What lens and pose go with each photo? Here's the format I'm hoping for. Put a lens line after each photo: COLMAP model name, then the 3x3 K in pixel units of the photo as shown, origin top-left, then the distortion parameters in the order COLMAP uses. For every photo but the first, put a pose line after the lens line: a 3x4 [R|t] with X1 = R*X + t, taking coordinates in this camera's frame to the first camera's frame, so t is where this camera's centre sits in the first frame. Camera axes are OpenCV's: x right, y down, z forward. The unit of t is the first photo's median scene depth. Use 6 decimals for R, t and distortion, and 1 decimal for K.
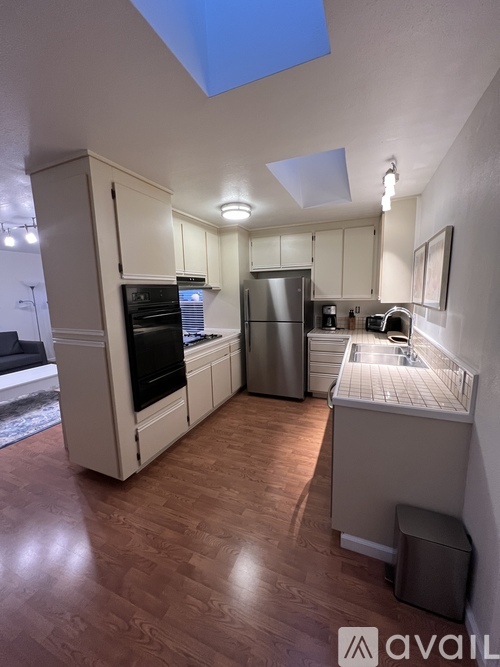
lens RADIAL K [[264.1, 0, 250.9], [0, 264.1, 332.1], [0, 0, 1]] dist [-0.001880, 0.000208]
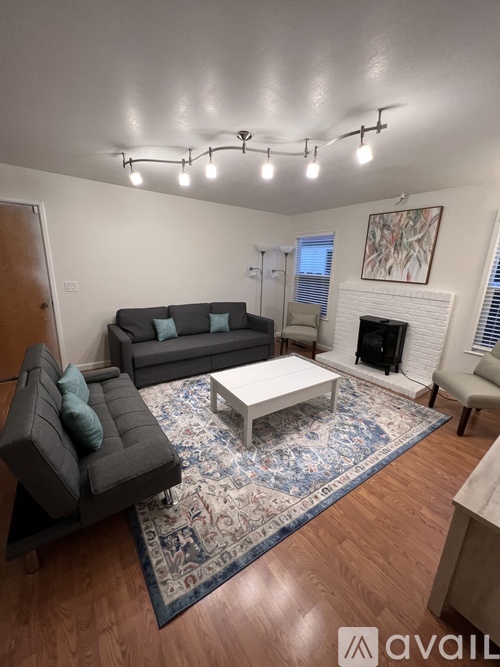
lens RADIAL K [[264.1, 0, 251.1], [0, 264.1, 333.3], [0, 0, 1]] dist [-0.001880, 0.000208]
pose [[0.852012, 0.182568, -0.490657, -0.479772], [-0.132377, 0.981896, 0.135484, -0.027612], [0.506509, -0.050482, 0.860755, 0.277287]]
